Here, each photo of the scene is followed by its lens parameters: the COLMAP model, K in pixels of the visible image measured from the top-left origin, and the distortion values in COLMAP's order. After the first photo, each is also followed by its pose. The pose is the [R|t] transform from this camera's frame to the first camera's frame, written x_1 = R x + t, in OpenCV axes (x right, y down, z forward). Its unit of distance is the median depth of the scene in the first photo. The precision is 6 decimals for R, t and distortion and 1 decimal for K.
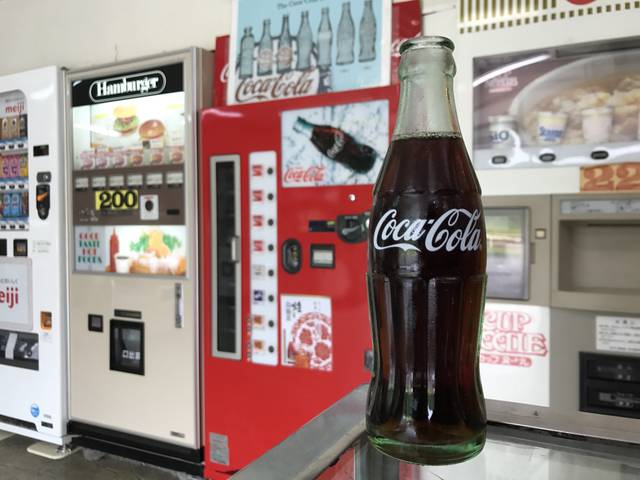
lens RADIAL K [[529.5, 0, 320.0], [0, 529.5, 240.0], [0, 0, 1]] dist [0.002033, 0.002611]
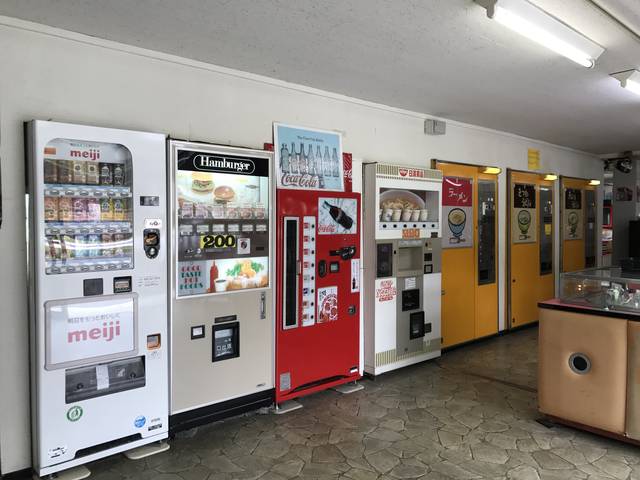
lens RADIAL K [[521.4, 0, 320.0], [0, 521.4, 240.0], [0, 0, 1]] dist [0.020321, -0.012531]
pose [[0.371086, -0.032365, 0.928034, -1.724578], [0.025494, 0.999371, 0.024659, -0.116044], [-0.928248, 0.014508, 0.371678, 0.235412]]
